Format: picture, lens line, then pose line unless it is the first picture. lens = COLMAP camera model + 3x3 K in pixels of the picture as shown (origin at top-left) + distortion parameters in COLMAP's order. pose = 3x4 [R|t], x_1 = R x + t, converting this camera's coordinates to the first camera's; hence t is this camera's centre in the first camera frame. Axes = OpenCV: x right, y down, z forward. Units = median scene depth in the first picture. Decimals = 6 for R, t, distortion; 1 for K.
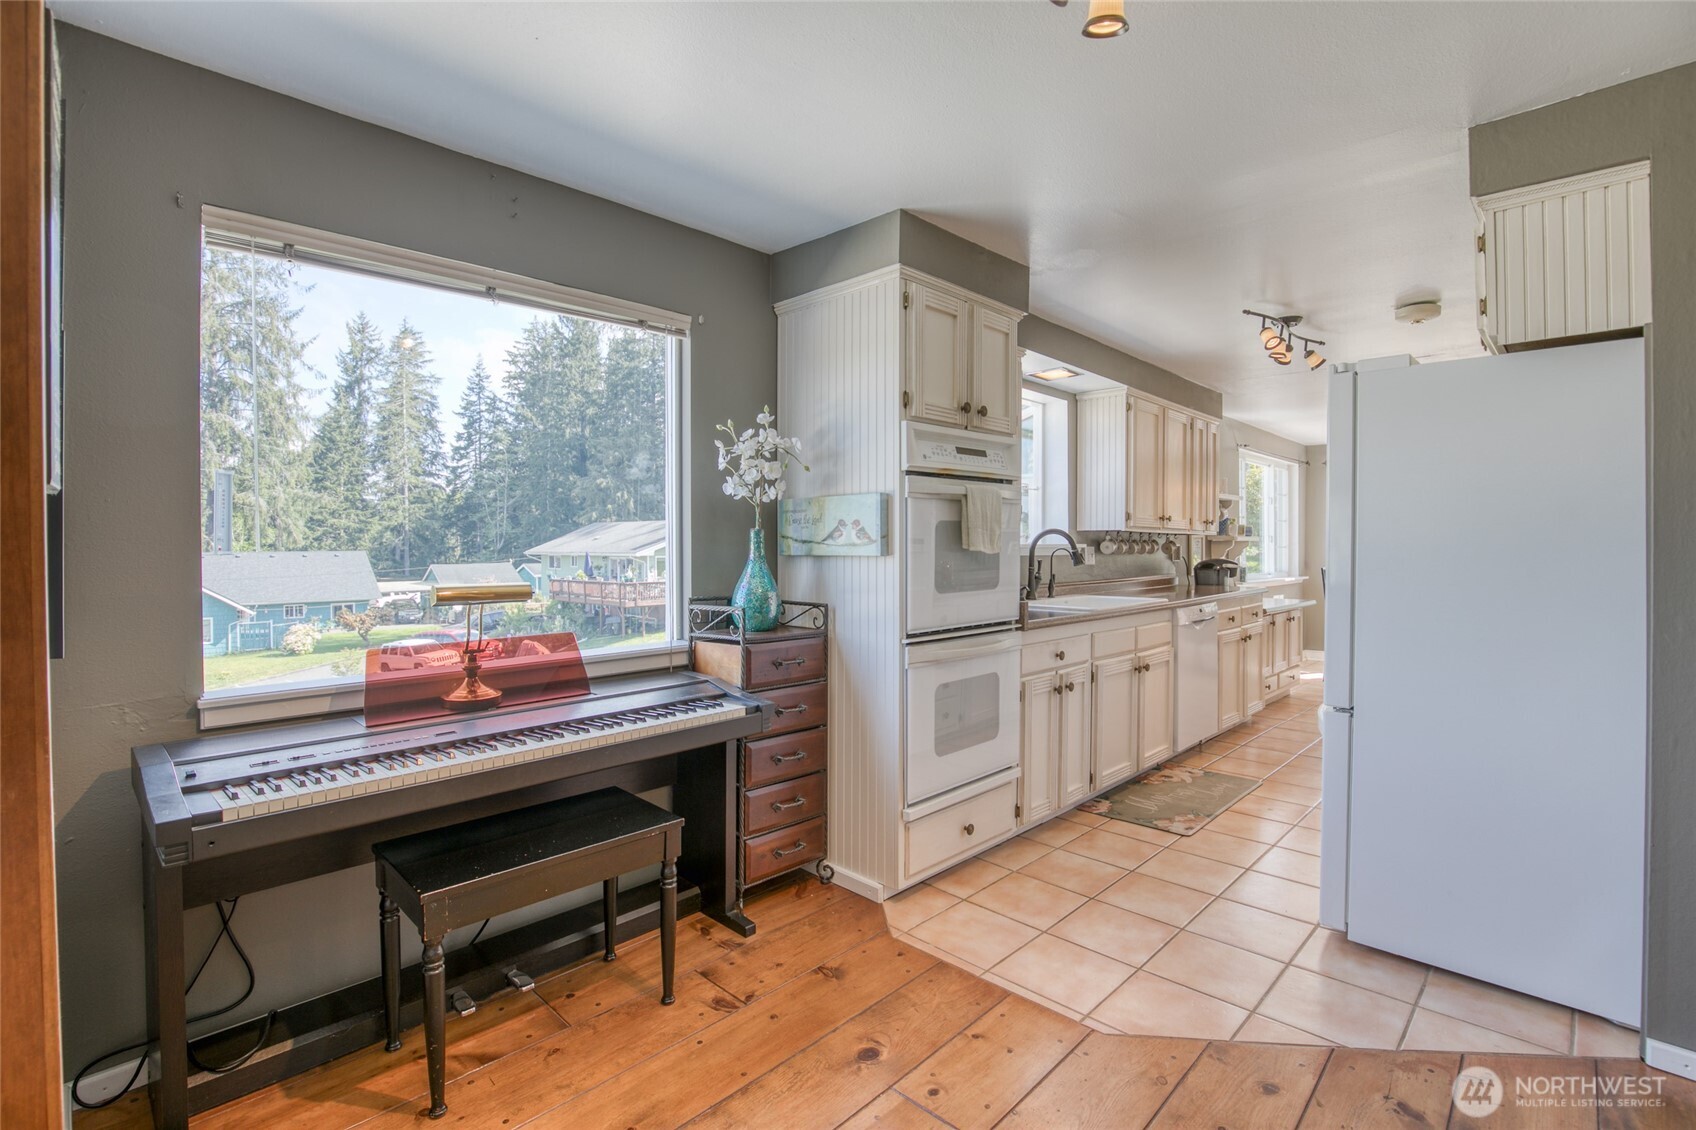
lens RADIAL K [[801.8, 0, 845.3], [0, 801.8, 543.8], [0, 0, 1]] dist [-0.033568, 0.000400]
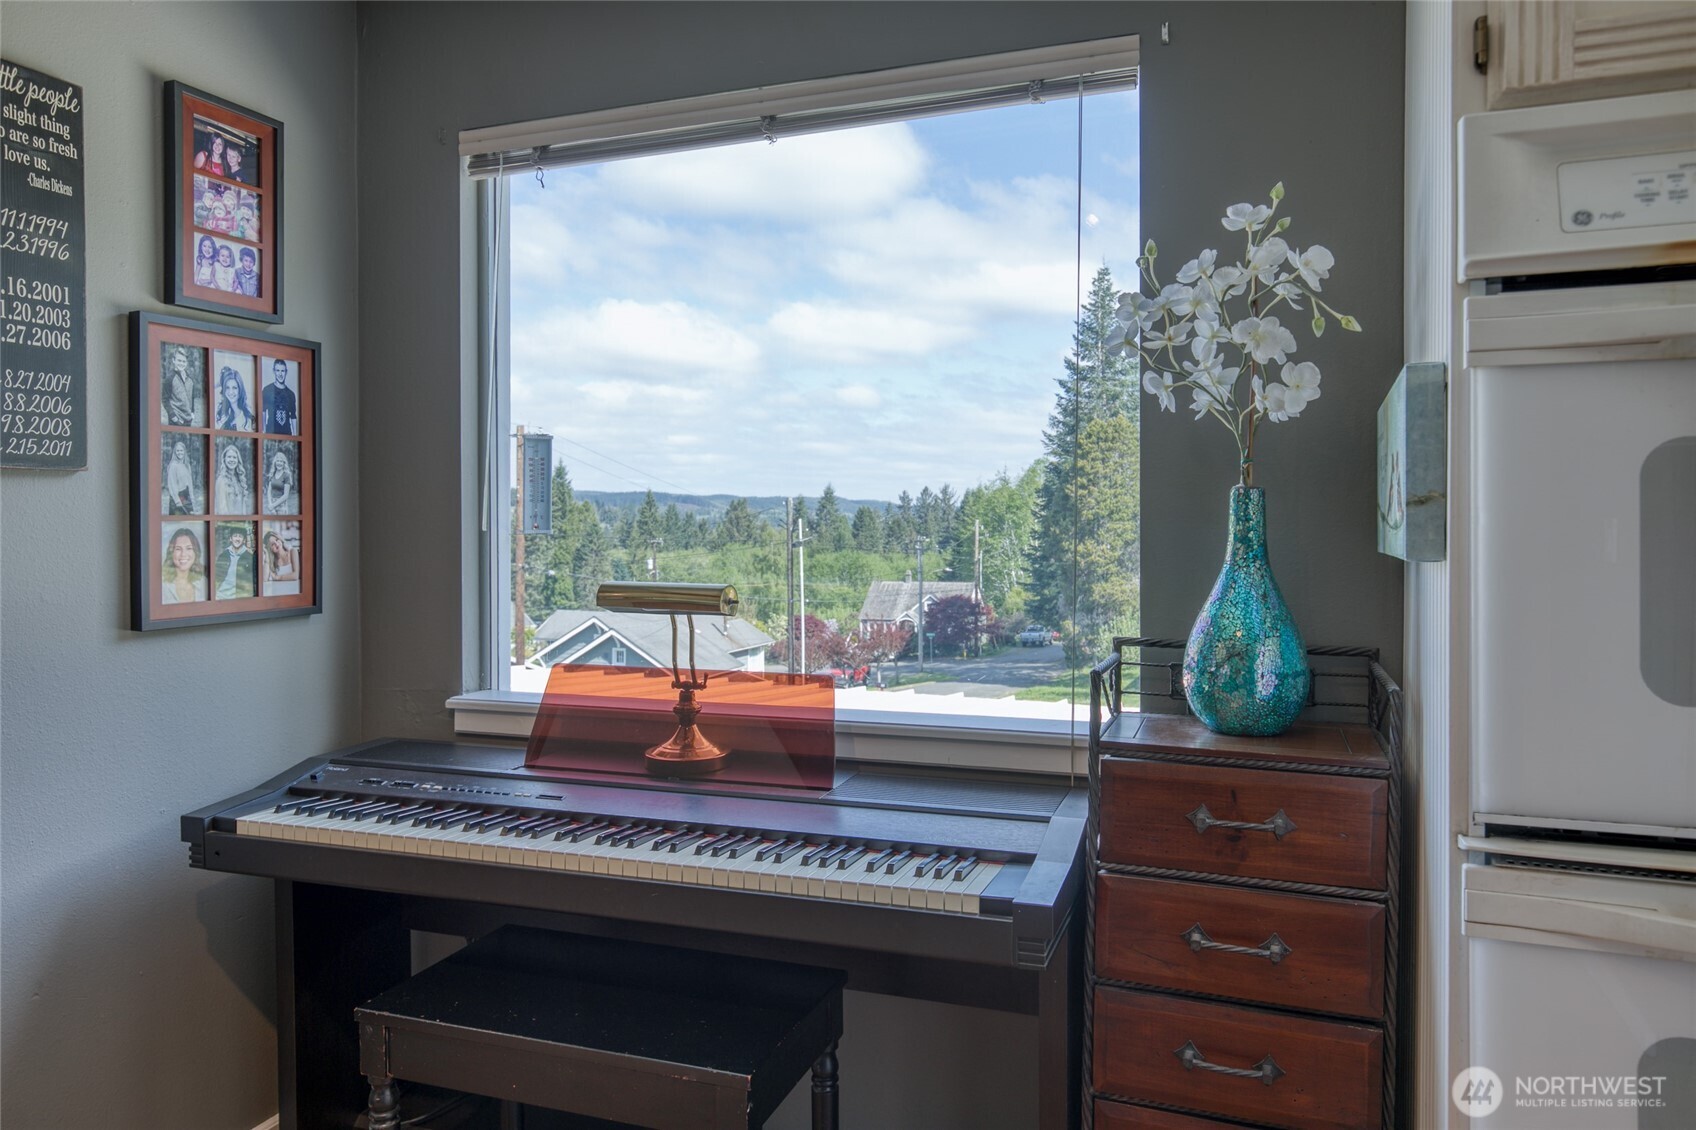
lens RADIAL K [[1168.9, 0, 848.2], [0, 1168.9, 526.2], [0, 0, 1]] dist [0.002192, 0.000606]
pose [[0.399025, 0.004599, -0.916928, 0.435575], [-0.004544, 0.999985, 0.003038, 0.001058], [0.916929, 0.002954, 0.399040, 0.683142]]
